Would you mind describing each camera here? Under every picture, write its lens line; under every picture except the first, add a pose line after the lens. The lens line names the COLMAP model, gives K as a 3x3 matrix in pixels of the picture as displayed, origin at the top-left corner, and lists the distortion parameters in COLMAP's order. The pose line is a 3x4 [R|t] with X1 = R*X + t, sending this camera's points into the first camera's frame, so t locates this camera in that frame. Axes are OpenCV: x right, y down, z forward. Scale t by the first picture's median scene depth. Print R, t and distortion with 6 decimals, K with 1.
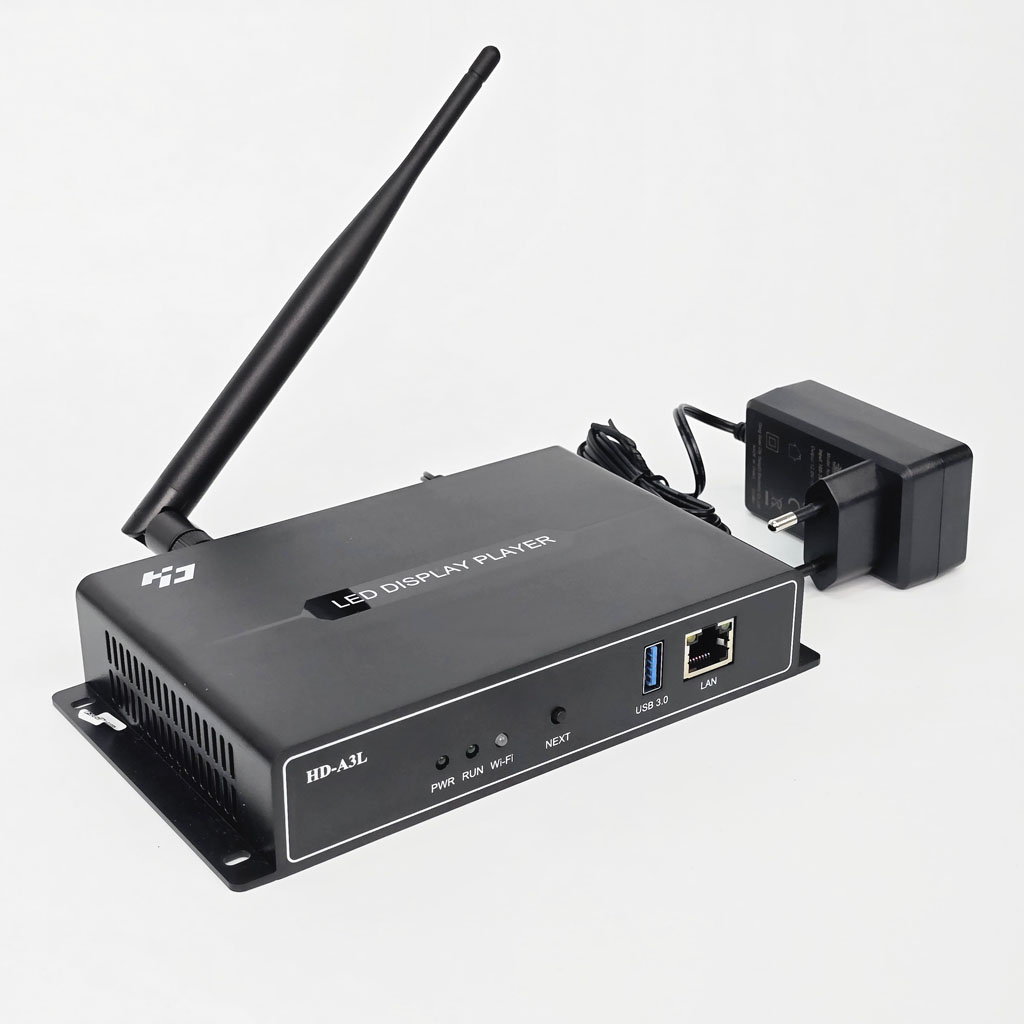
lens RADIAL K [[1919.4, 0, 512.0], [0, 1919.4, 512.0], [0, 0, 1]] dist [0.424100, -3.103833]
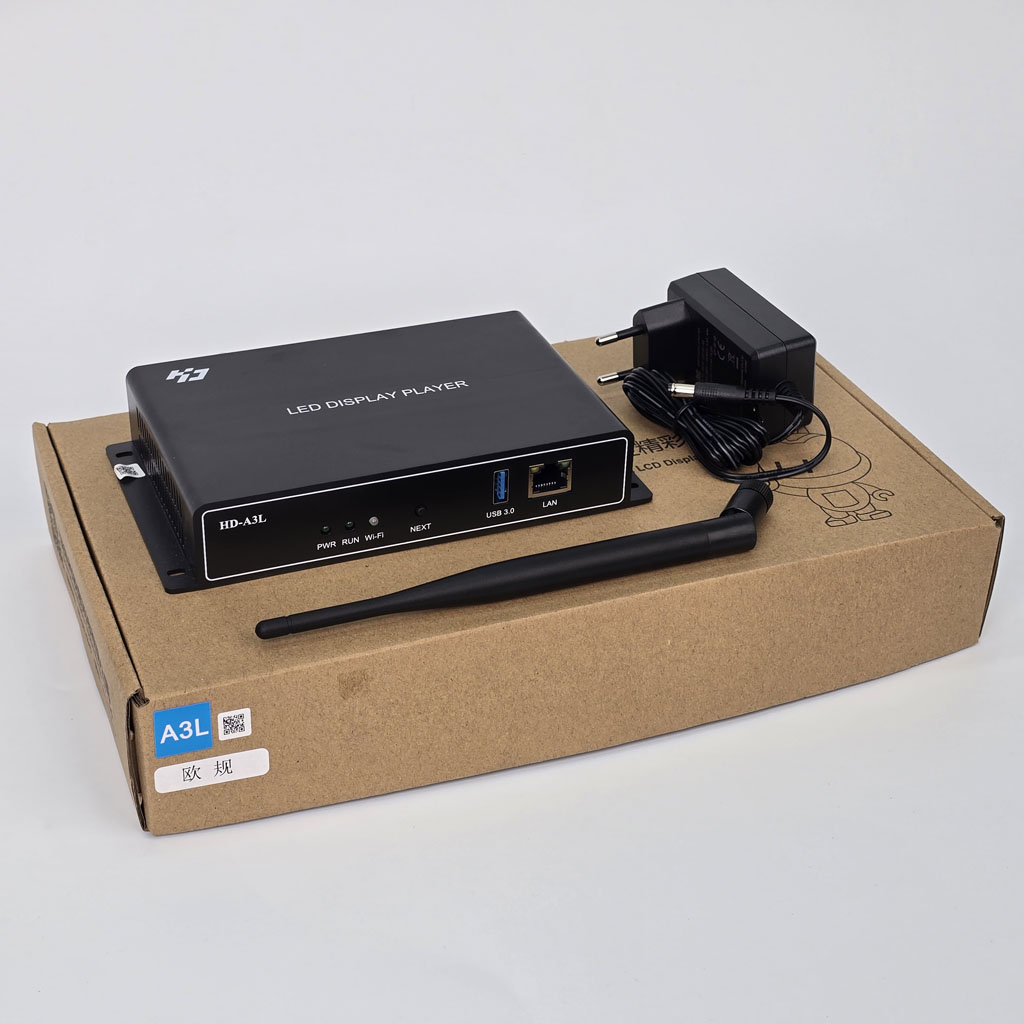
lens RADIAL K [[1919.4, 0, 512.0], [0, 1919.4, 512.0], [0, 0, 1]] dist [0.424100, -3.103833]
pose [[0.968726, 0.140522, -0.204508, 0.361445], [-0.116755, 0.985386, 0.124030, -0.072788], [0.218948, -0.096274, 0.970975, -0.338586]]
